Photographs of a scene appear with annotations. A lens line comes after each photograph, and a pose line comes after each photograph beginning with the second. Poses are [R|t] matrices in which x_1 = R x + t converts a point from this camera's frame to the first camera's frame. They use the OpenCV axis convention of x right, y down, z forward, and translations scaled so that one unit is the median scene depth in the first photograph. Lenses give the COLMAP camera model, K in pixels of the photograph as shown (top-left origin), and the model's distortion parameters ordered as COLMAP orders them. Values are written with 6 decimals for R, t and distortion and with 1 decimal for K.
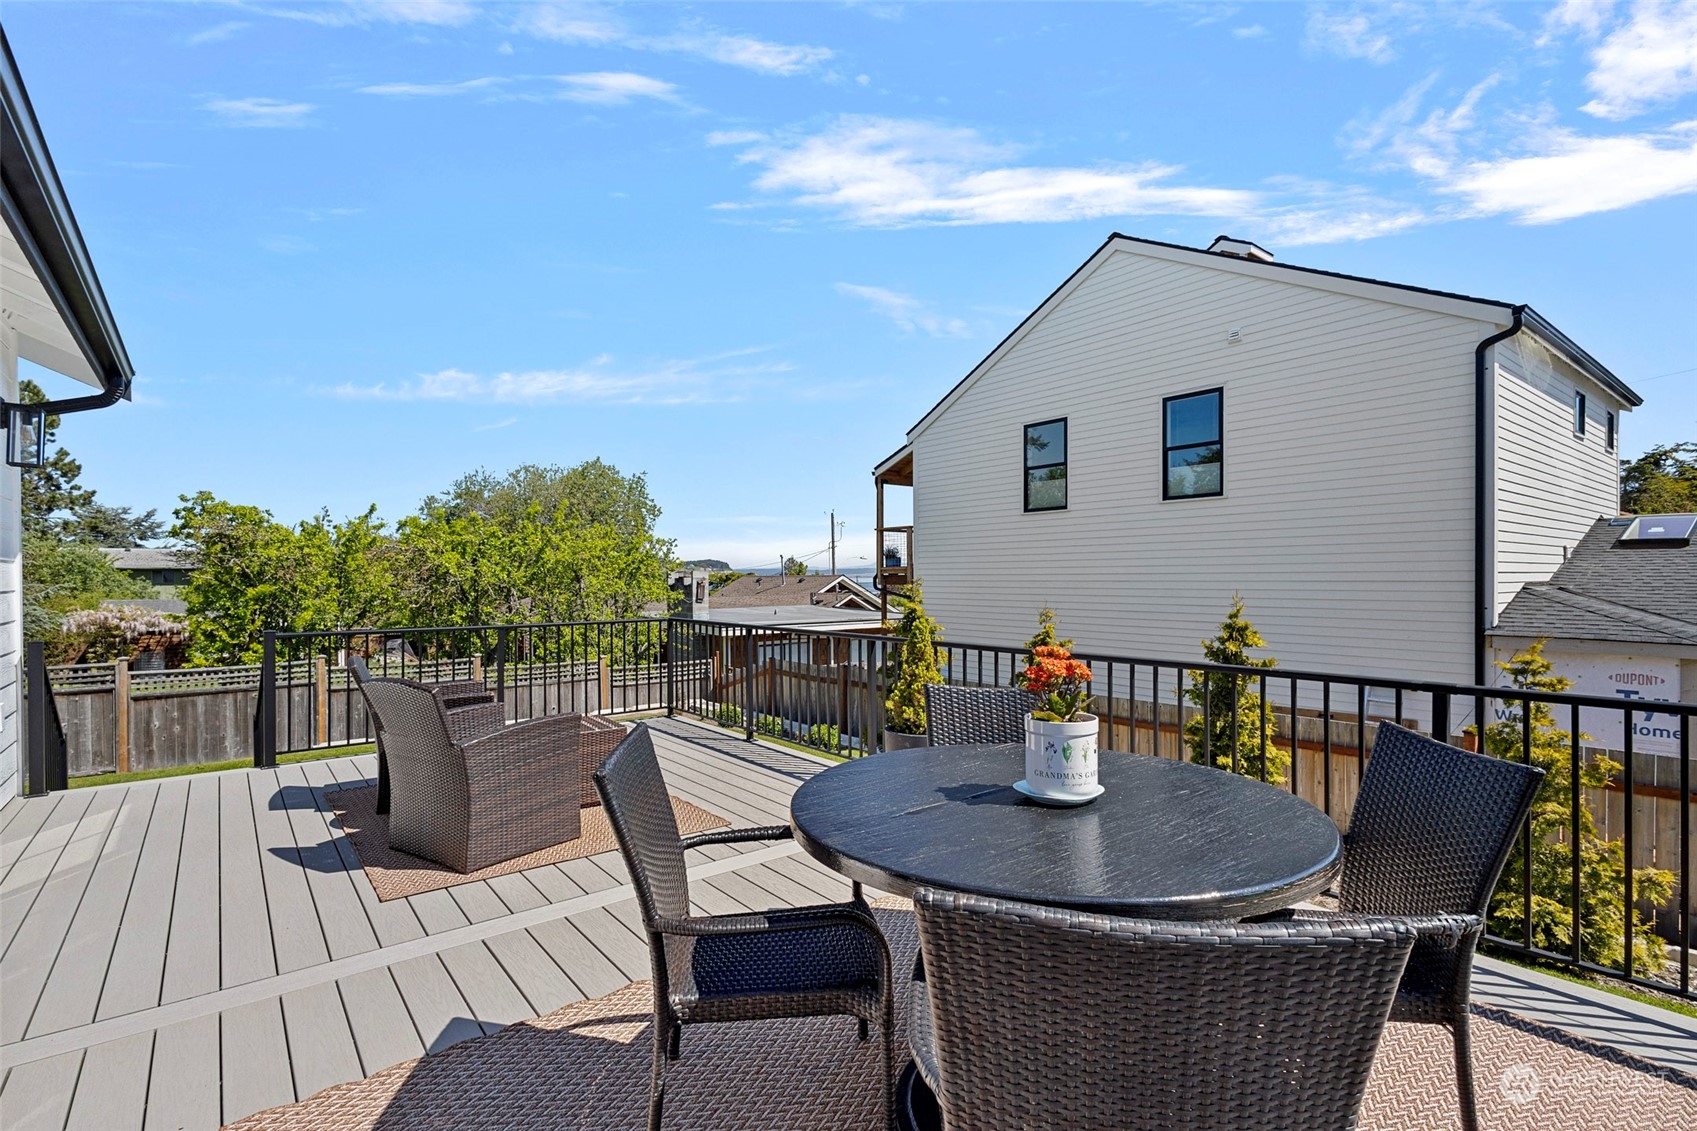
lens RADIAL K [[788.1, 0, 850.3], [0, 788.1, 581.8], [0, 0, 1]] dist [0.001709, 0.000972]
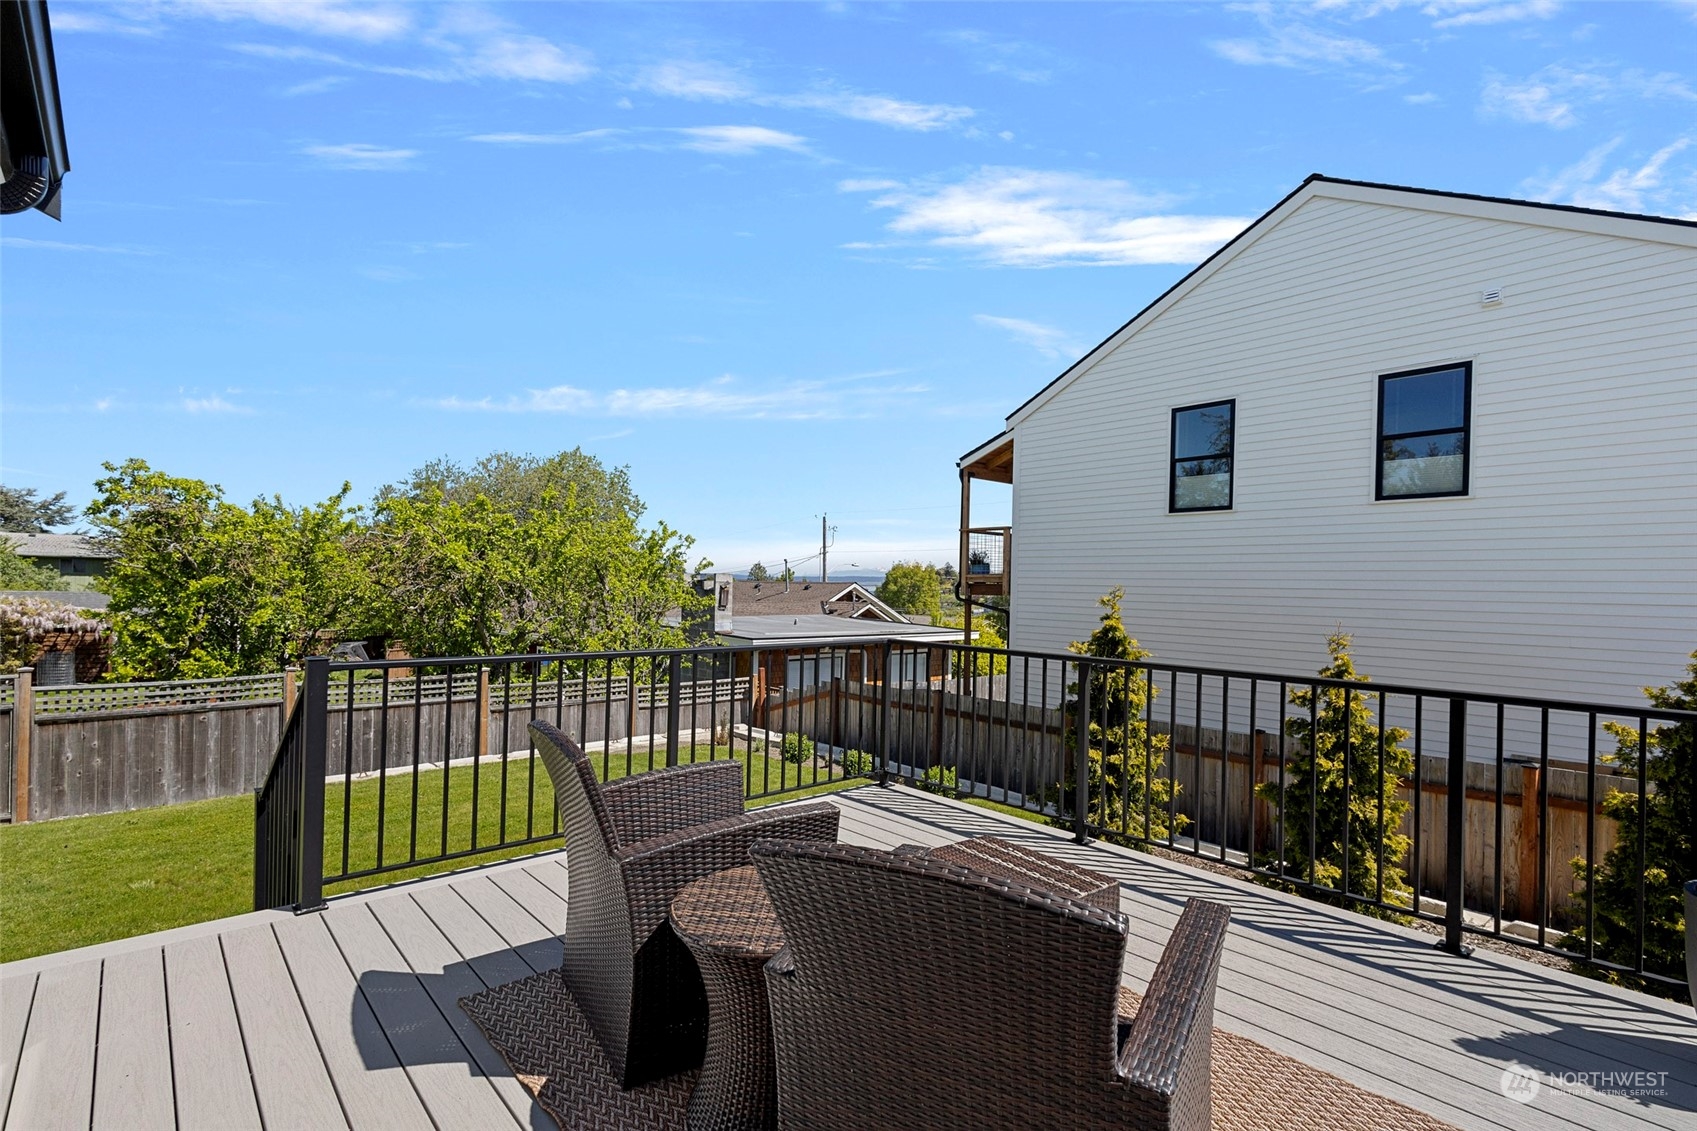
lens RADIAL K [[798.6, 0, 854.3], [0, 798.6, 589.6], [0, 0, 1]] dist [0.003354, -0.001660]
pose [[0.997965, 0.024029, 0.059065, -0.132407], [-0.023964, 0.999711, -0.001811, 0.002628], [-0.059092, 0.000392, 0.998252, 0.142193]]
